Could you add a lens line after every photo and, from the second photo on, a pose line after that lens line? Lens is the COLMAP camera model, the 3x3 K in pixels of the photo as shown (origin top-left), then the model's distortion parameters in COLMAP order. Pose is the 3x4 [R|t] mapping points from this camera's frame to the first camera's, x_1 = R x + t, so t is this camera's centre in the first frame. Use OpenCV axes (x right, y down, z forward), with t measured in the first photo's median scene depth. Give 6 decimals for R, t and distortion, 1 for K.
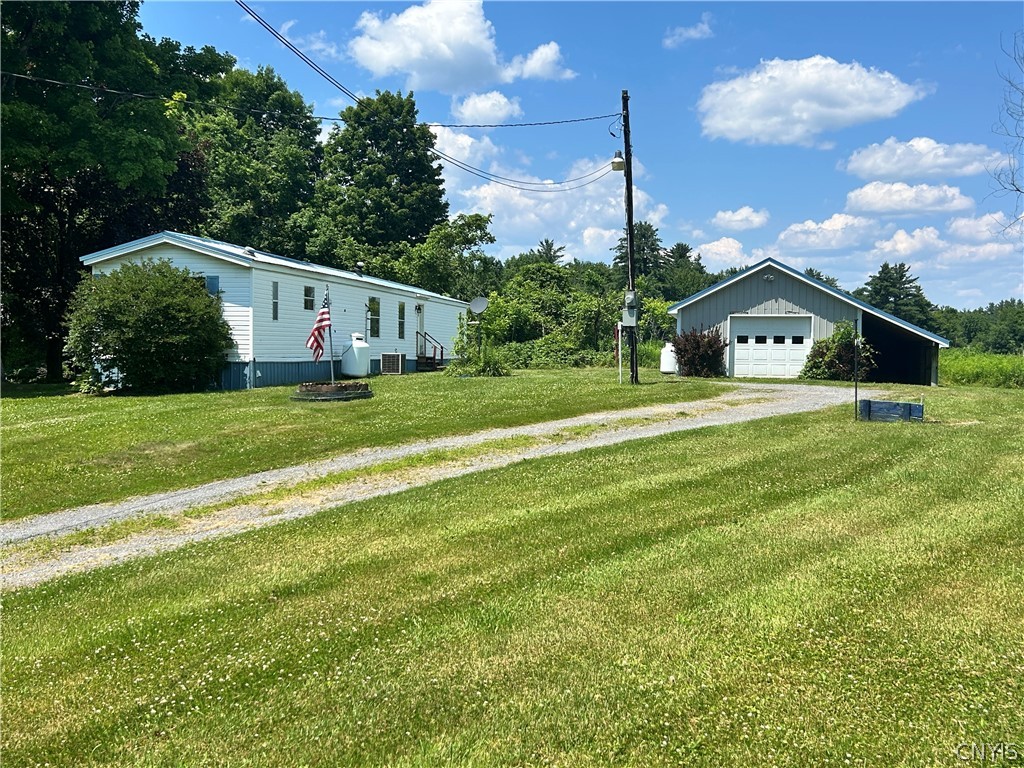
lens RADIAL K [[1068.8, 0, 511.8], [0, 1068.8, 386.1], [0, 0, 1]] dist [0.059117, 0.000000]
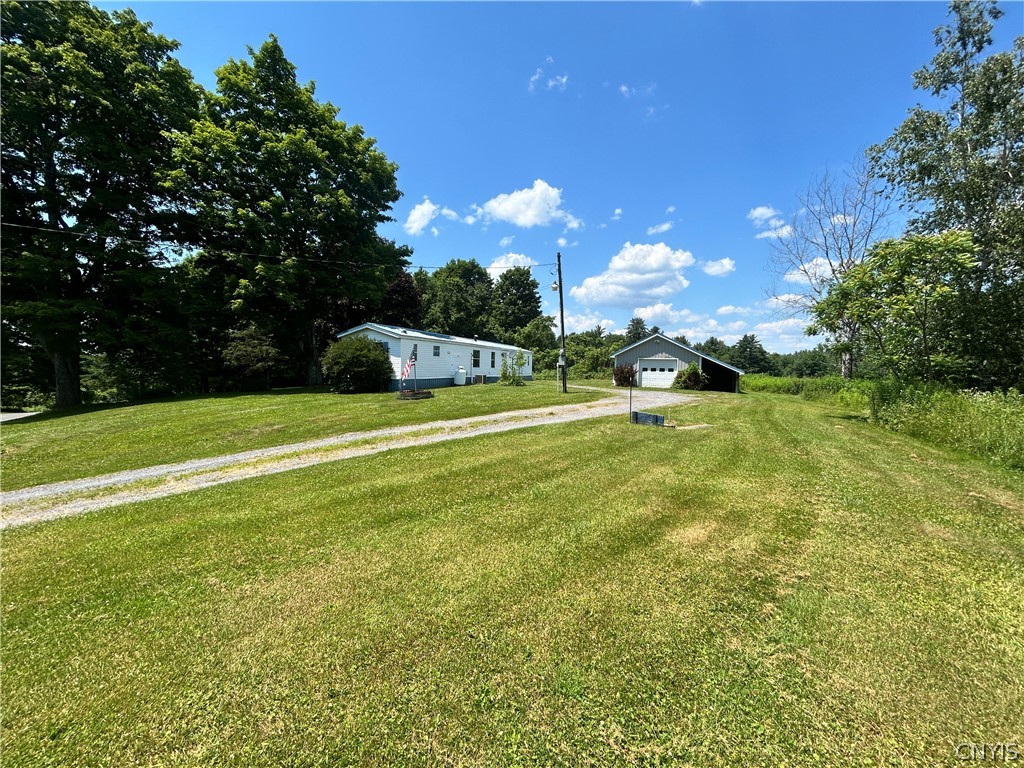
lens RADIAL K [[411.4, 0, 513.0], [0, 411.4, 383.7], [0, 0, 1]] dist [0.002552, 0.000186]
pose [[0.982076, 0.015672, -0.187834, 0.109833], [-0.015184, 0.999877, 0.004037, -0.014103], [0.187875, -0.001113, 0.982192, 0.125842]]
